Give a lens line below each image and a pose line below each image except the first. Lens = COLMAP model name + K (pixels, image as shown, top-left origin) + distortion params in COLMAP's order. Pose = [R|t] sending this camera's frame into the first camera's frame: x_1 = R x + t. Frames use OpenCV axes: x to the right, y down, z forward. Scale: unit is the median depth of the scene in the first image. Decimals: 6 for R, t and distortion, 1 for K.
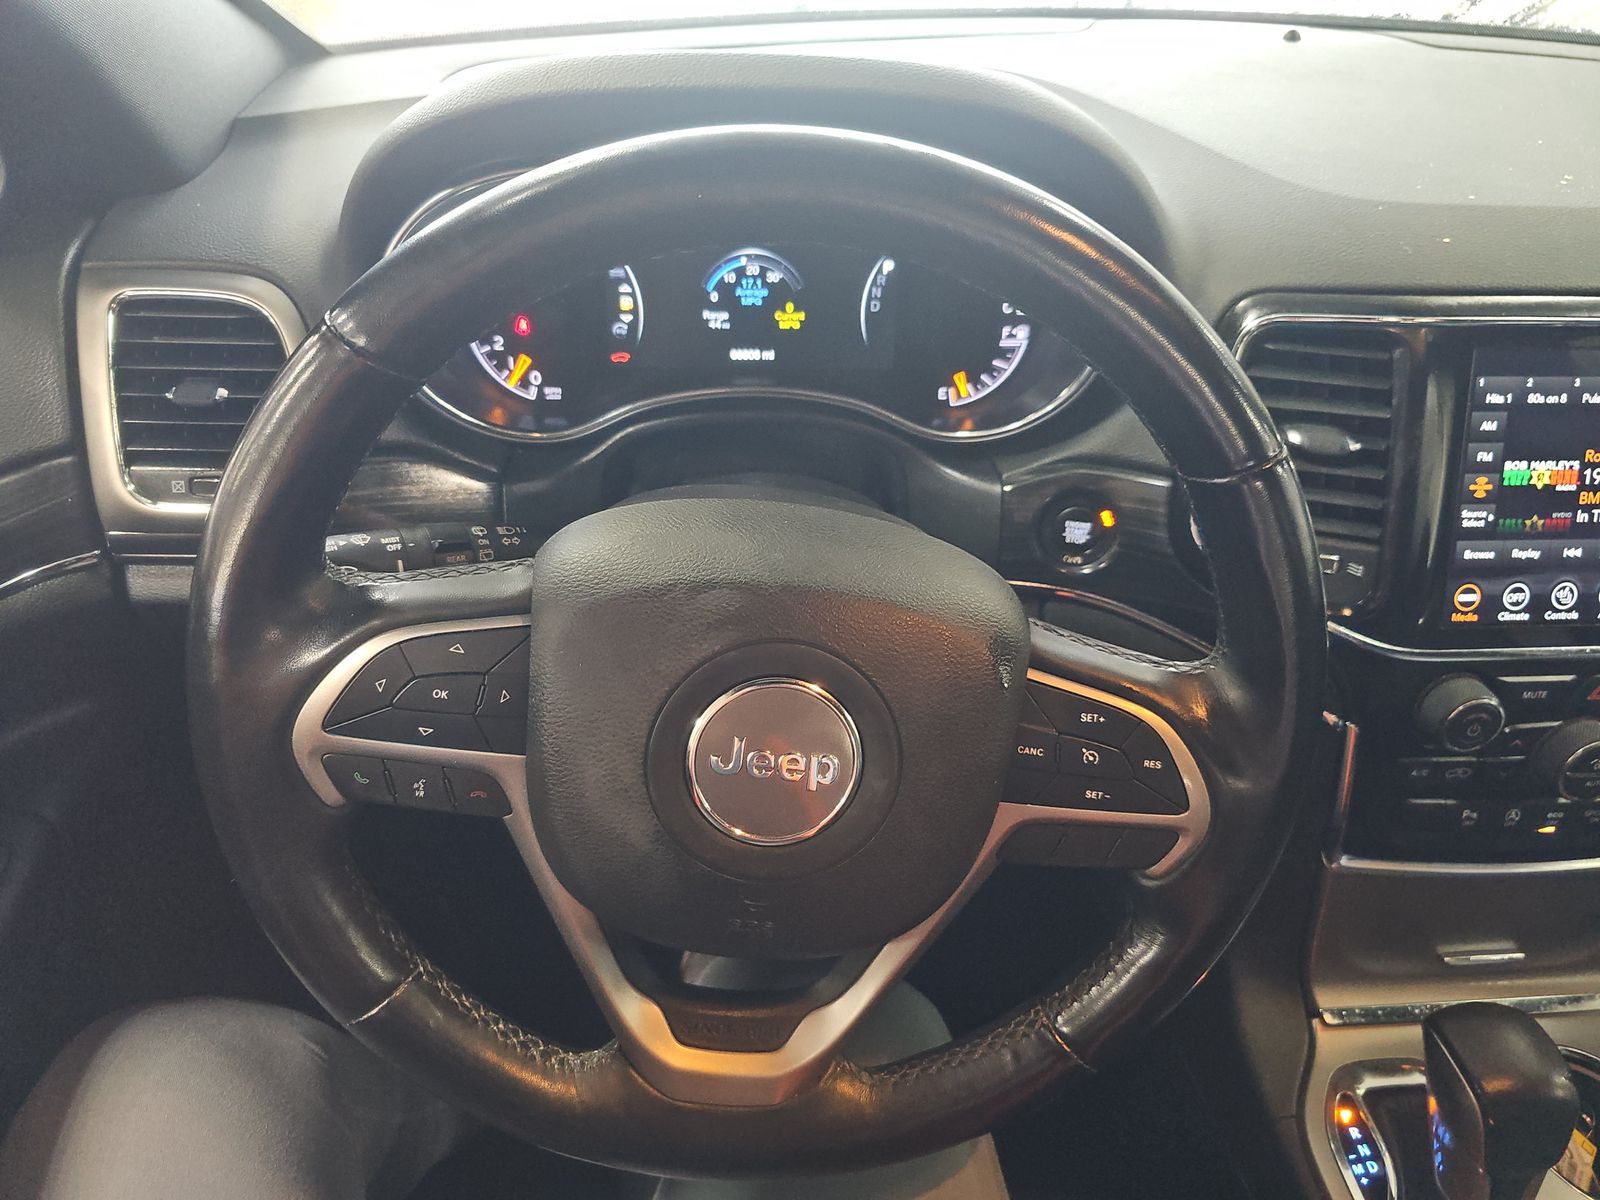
lens RADIAL K [[1036.0, 0, 800.0], [0, 1036.0, 600.0], [0, 0, 1]] dist [-0.042079, 0.000748]
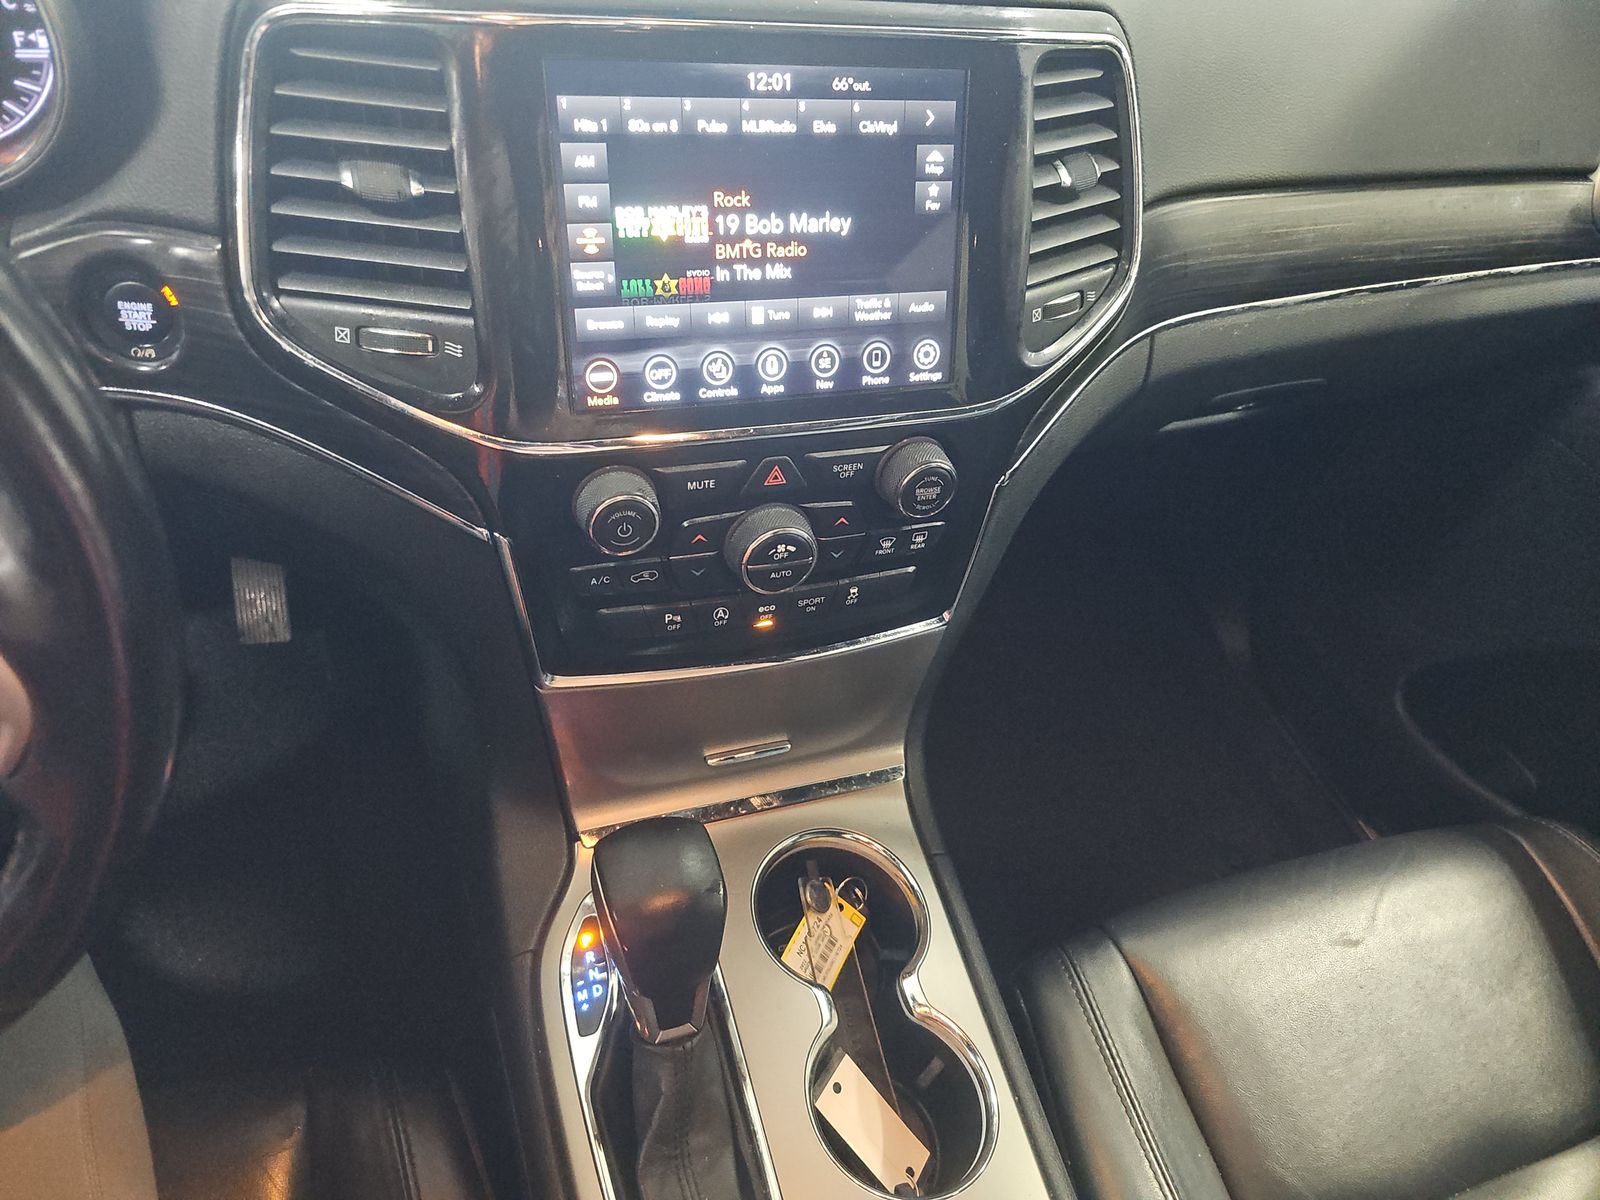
lens RADIAL K [[1036.0, 0, 800.0], [0, 1036.0, 600.0], [0, 0, 1]] dist [-0.042079, 0.000748]
pose [[0.951051, -0.108872, 0.289222, 0.551483], [0.045820, 0.975222, 0.216433, 0.000109], [-0.305619, -0.192586, 0.932474, 0.114647]]
